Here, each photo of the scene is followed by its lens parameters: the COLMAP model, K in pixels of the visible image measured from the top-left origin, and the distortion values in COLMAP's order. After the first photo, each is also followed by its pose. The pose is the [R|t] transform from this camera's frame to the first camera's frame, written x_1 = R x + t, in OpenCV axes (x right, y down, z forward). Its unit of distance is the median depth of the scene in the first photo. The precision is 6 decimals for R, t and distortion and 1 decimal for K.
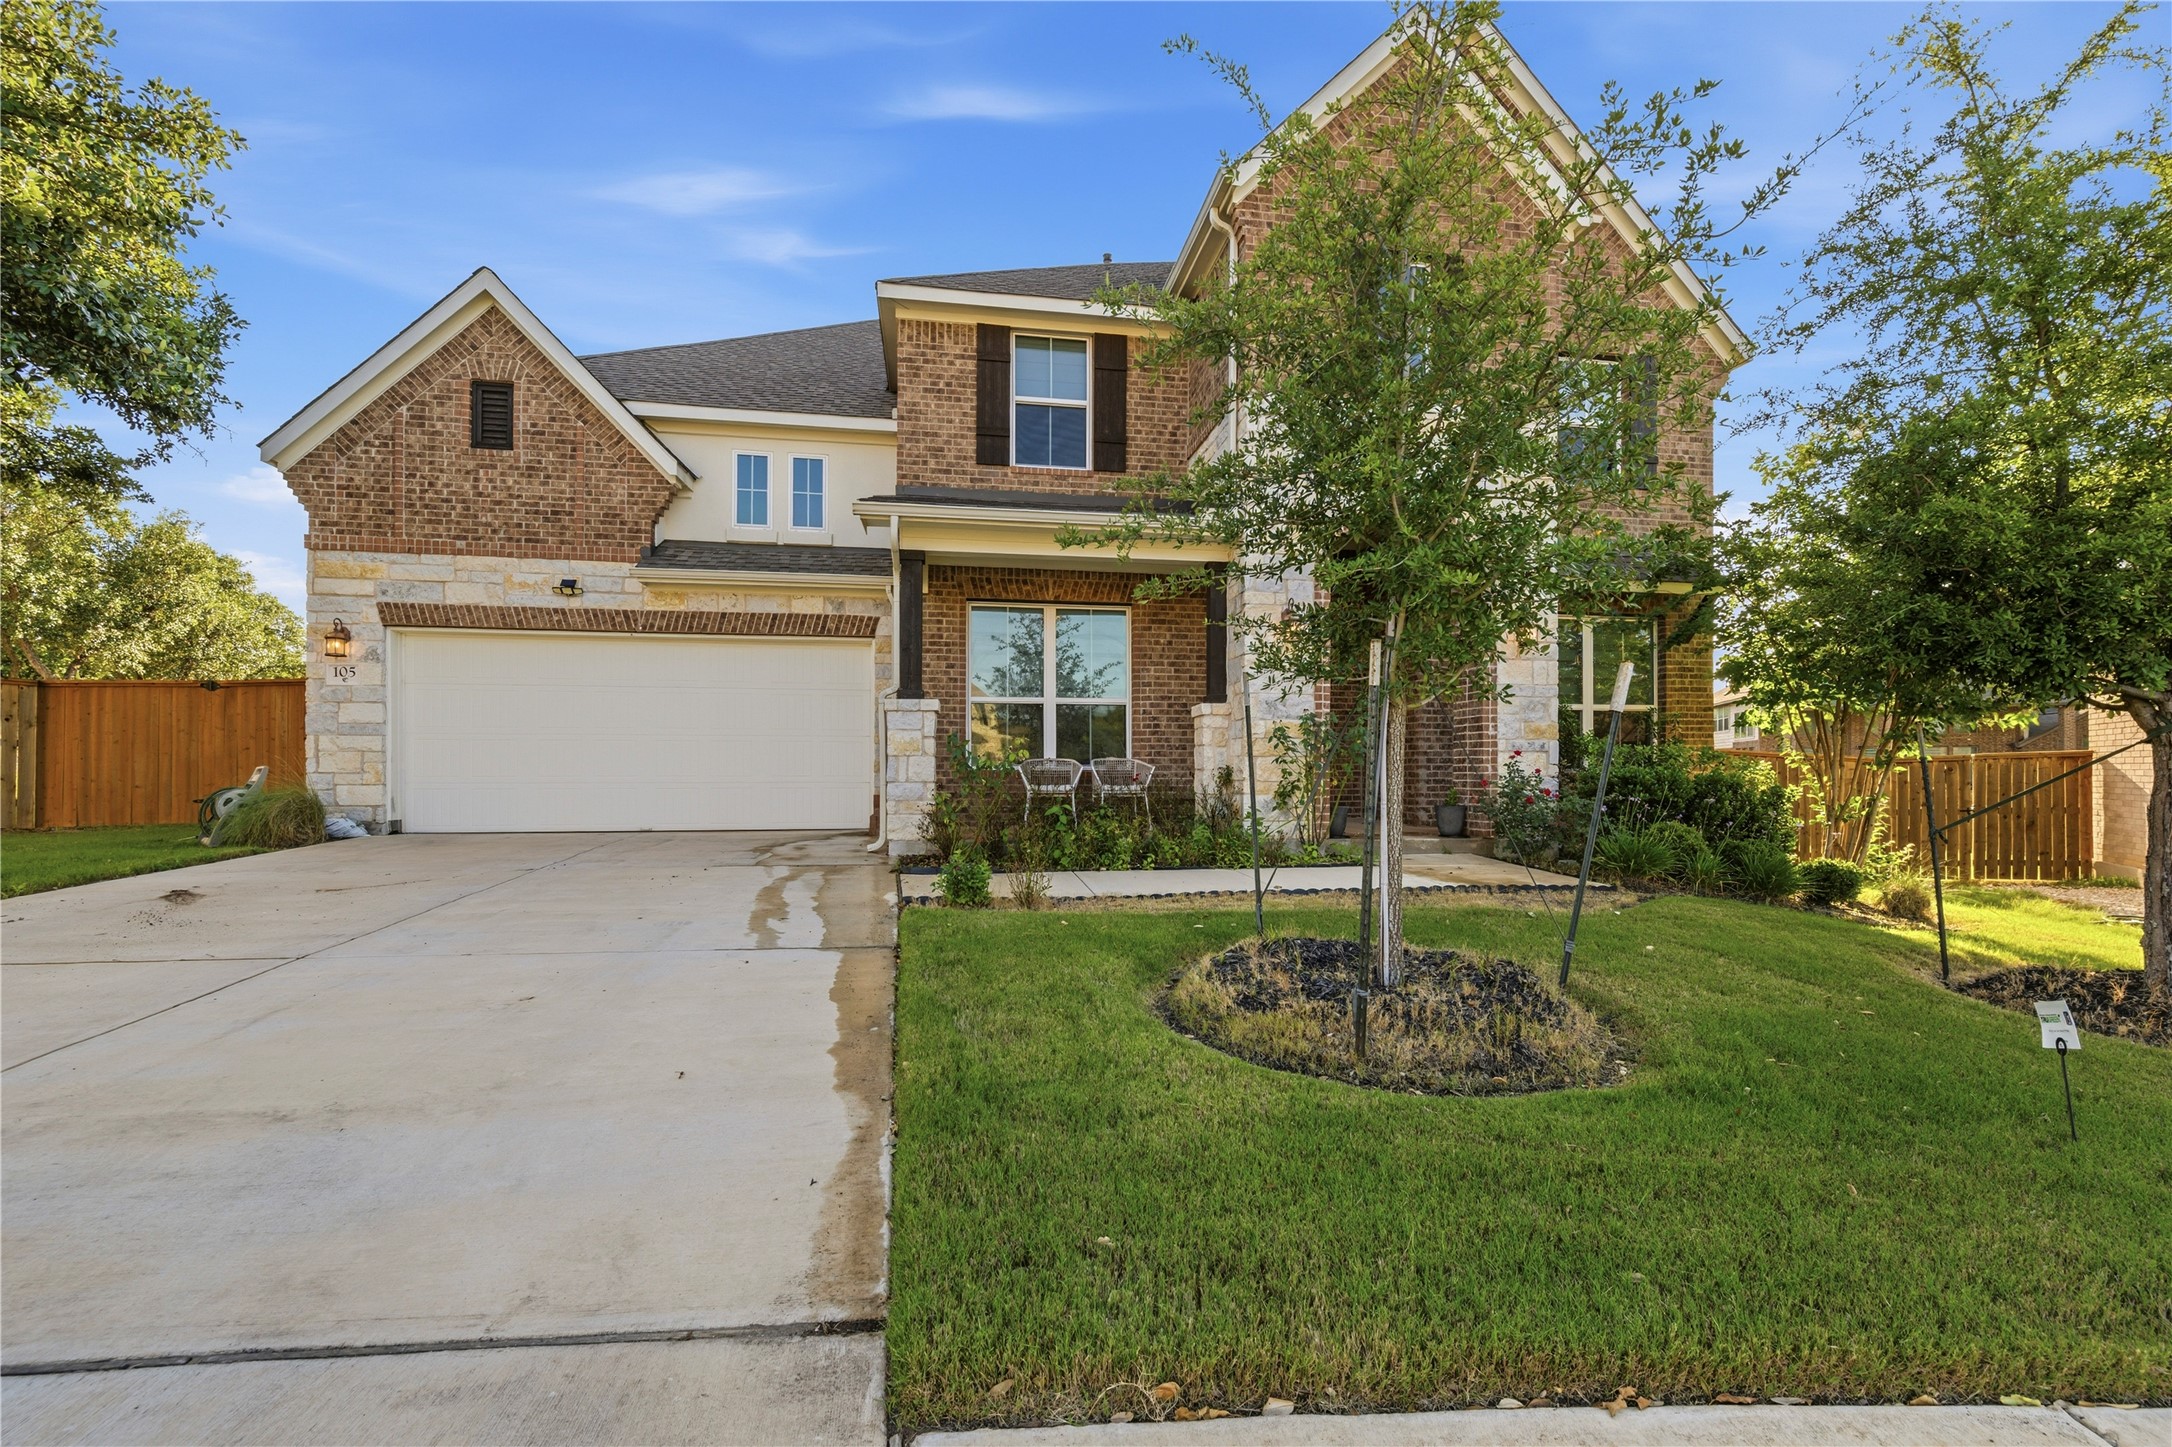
lens RADIAL K [[857.4, 0, 1090.2], [0, 857.4, 717.4], [0, 0, 1]] dist [-0.002112, 0.000138]
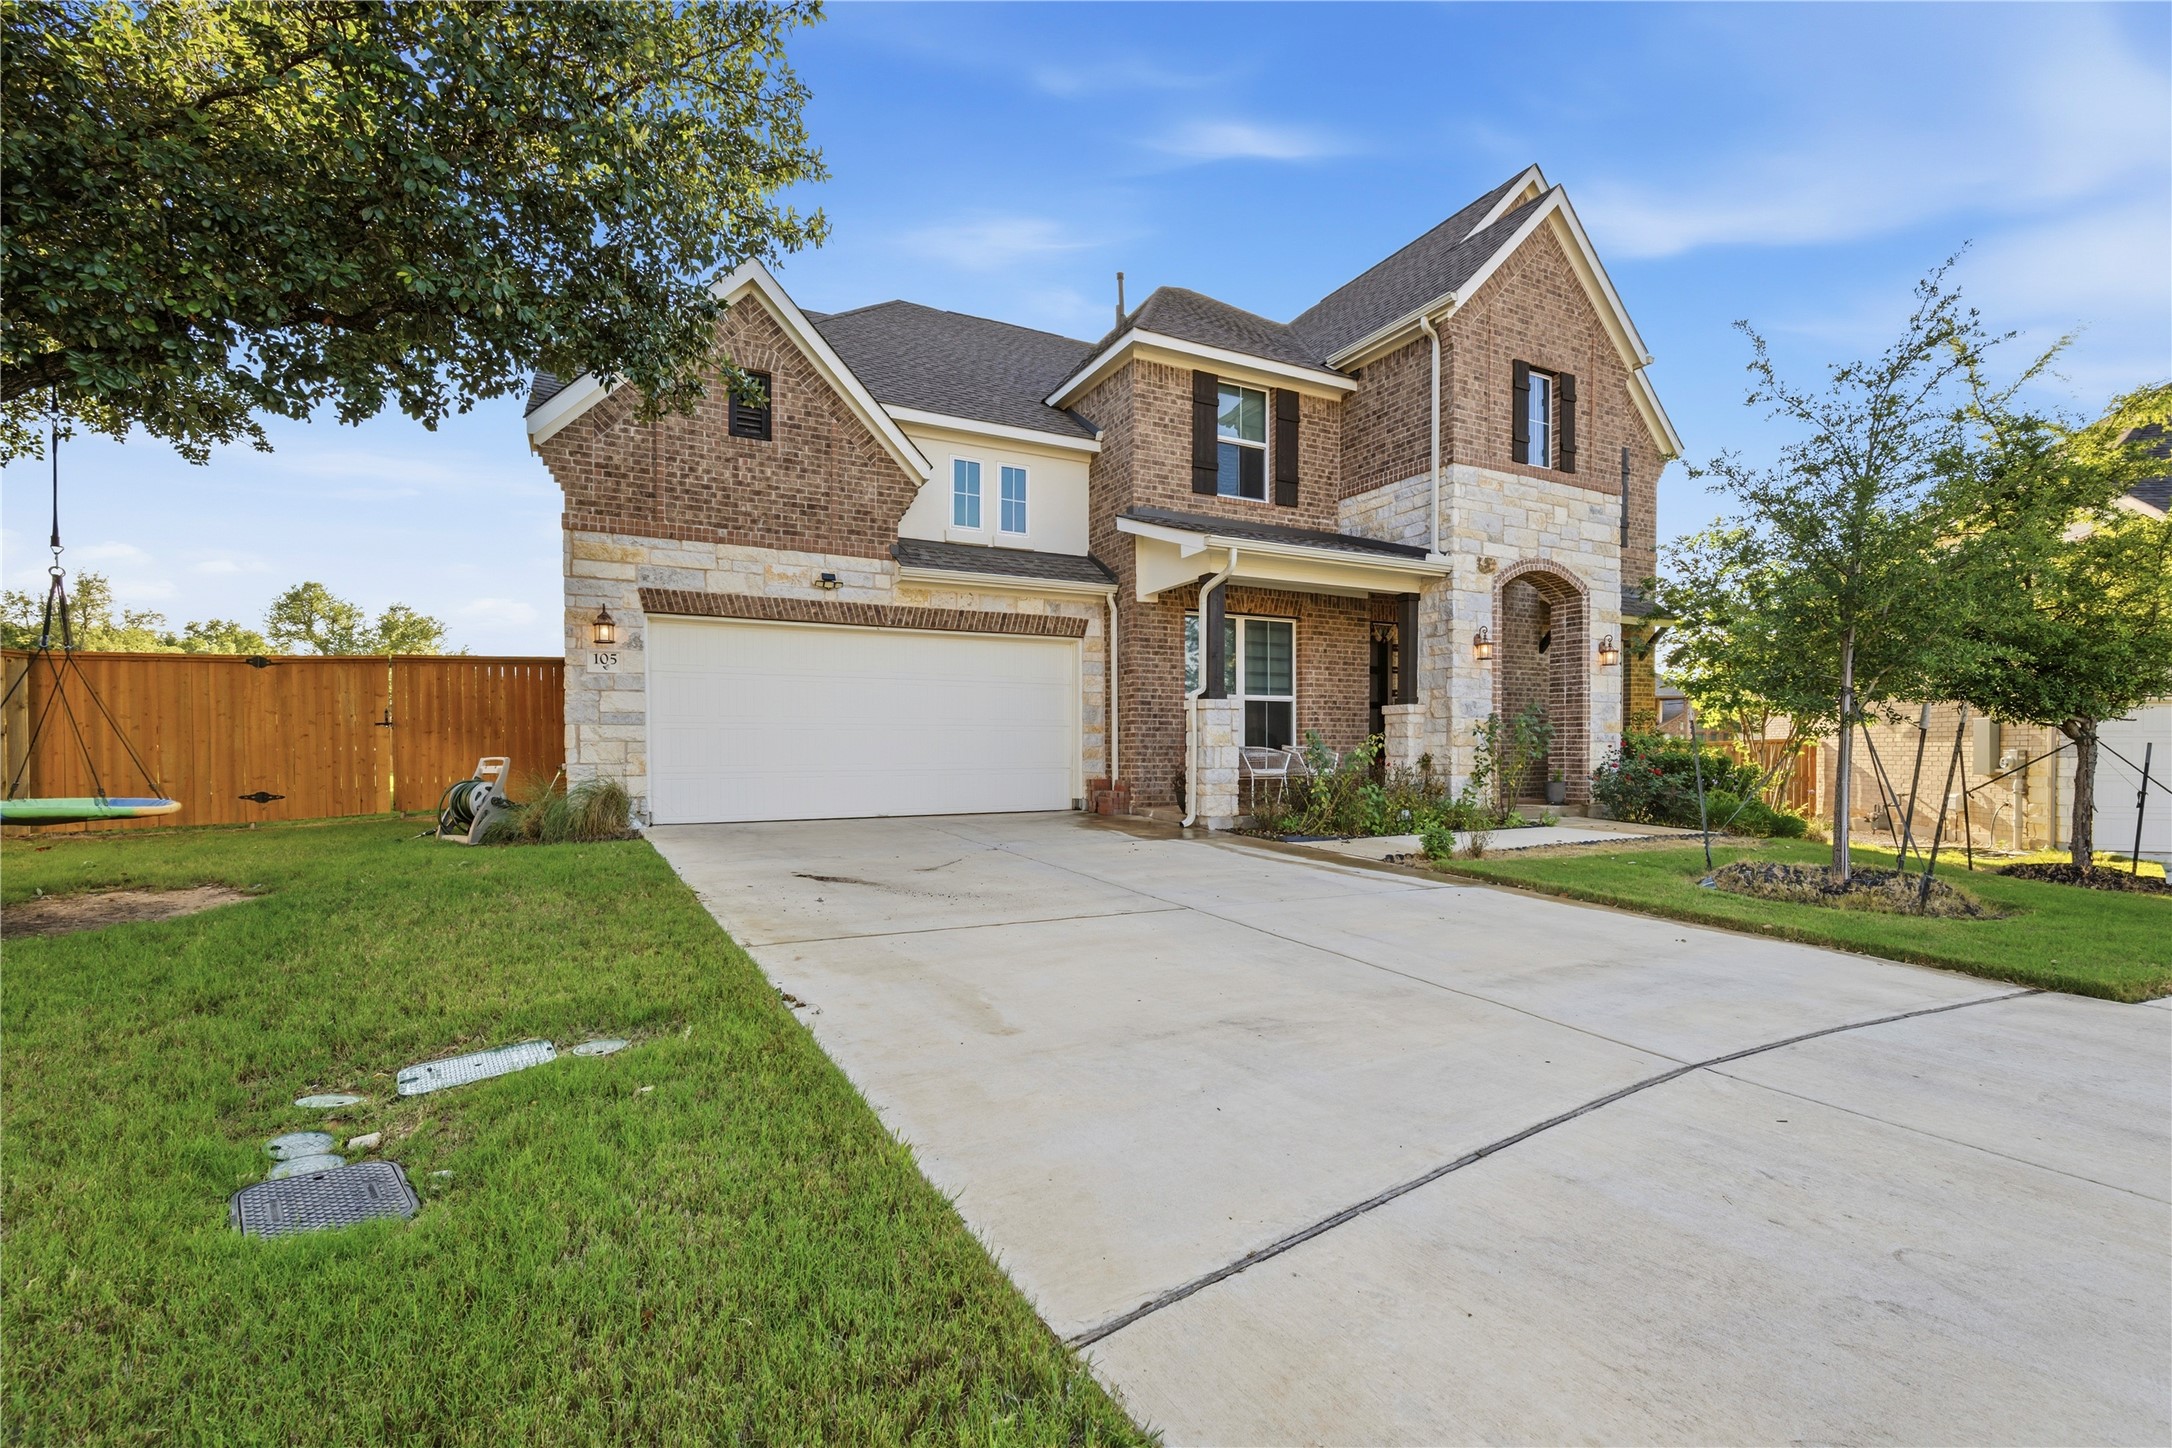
lens RADIAL K [[877.0, 0, 1090.3], [0, 877.0, 706.8], [0, 0, 1]] dist [-0.000746, -0.000272]
pose [[0.957174, 0.010512, 0.289322, -0.608740], [-0.014783, 0.999812, 0.012582, -0.019054], [-0.289135, -0.016320, 0.957149, -0.097806]]
